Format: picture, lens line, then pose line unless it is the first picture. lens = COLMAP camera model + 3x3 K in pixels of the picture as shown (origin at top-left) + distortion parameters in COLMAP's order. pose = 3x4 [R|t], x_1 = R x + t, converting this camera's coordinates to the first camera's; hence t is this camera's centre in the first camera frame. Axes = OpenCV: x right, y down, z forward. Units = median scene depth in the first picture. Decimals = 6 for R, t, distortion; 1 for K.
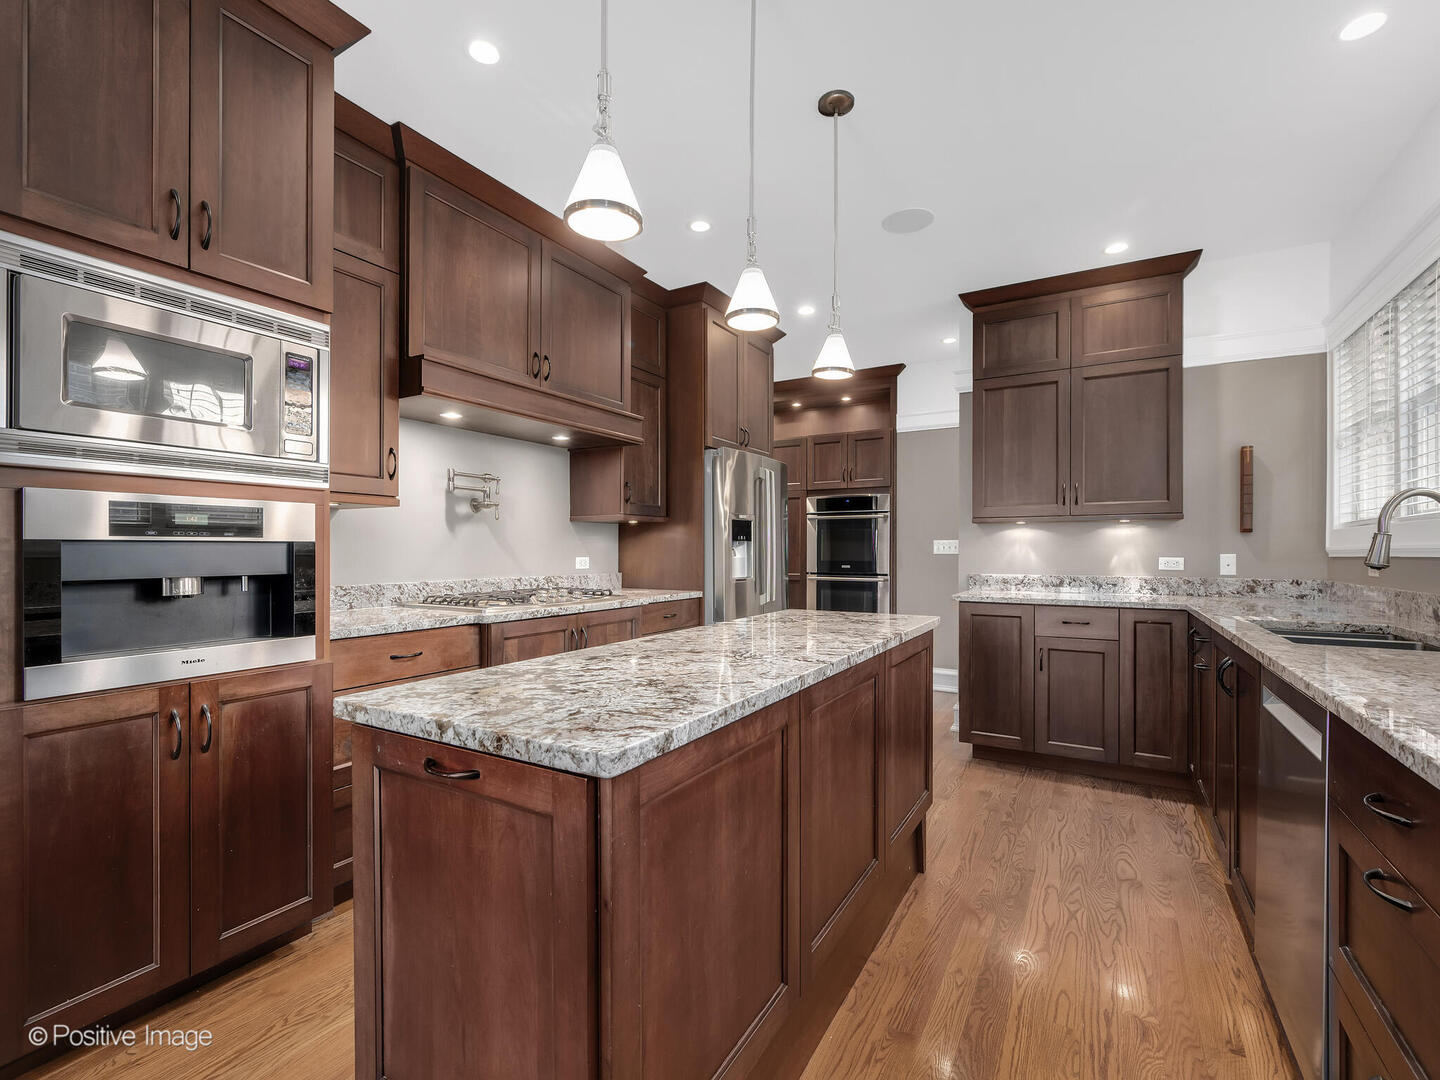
lens RADIAL K [[655.5, 0, 720.0], [0, 655.5, 540.0], [0, 0, 1]] dist [0.000710, -0.000009]
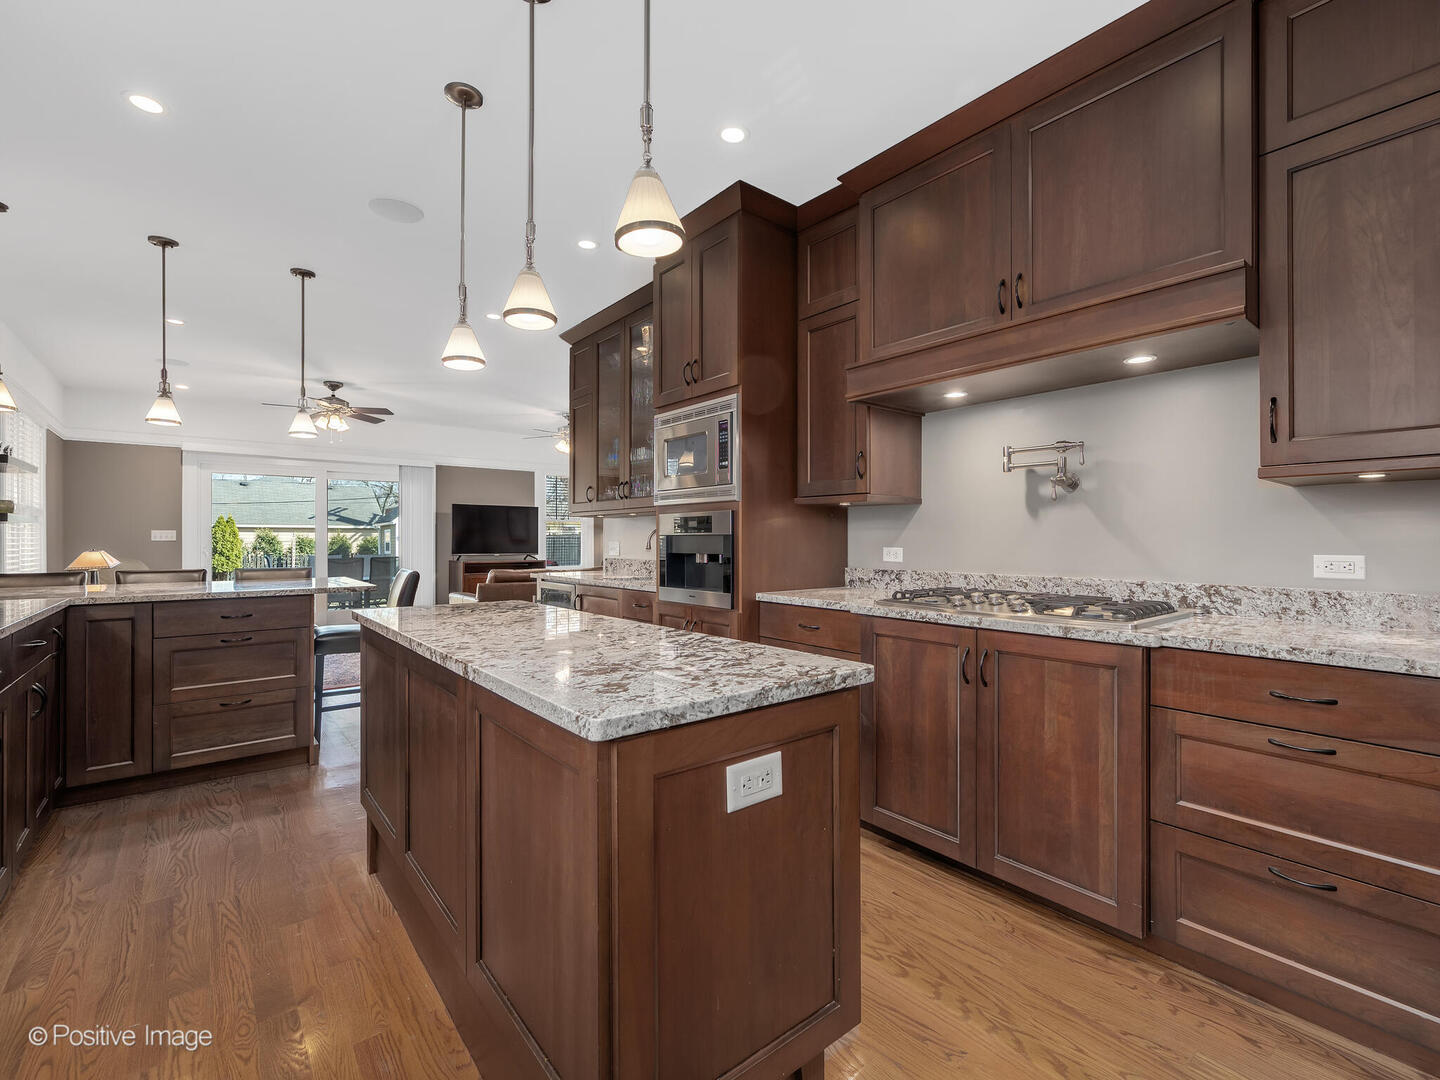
lens RADIAL K [[621.9, 0, 720.0], [0, 621.9, 540.0], [0, 0, 1]] dist [0.001257, 0.000017]
pose [[-0.338527, 0.006494, -0.940934, 0.960032], [0.017522, 0.999846, 0.000597, 0.016027], [0.940793, -0.016285, -0.338589, 1.789230]]
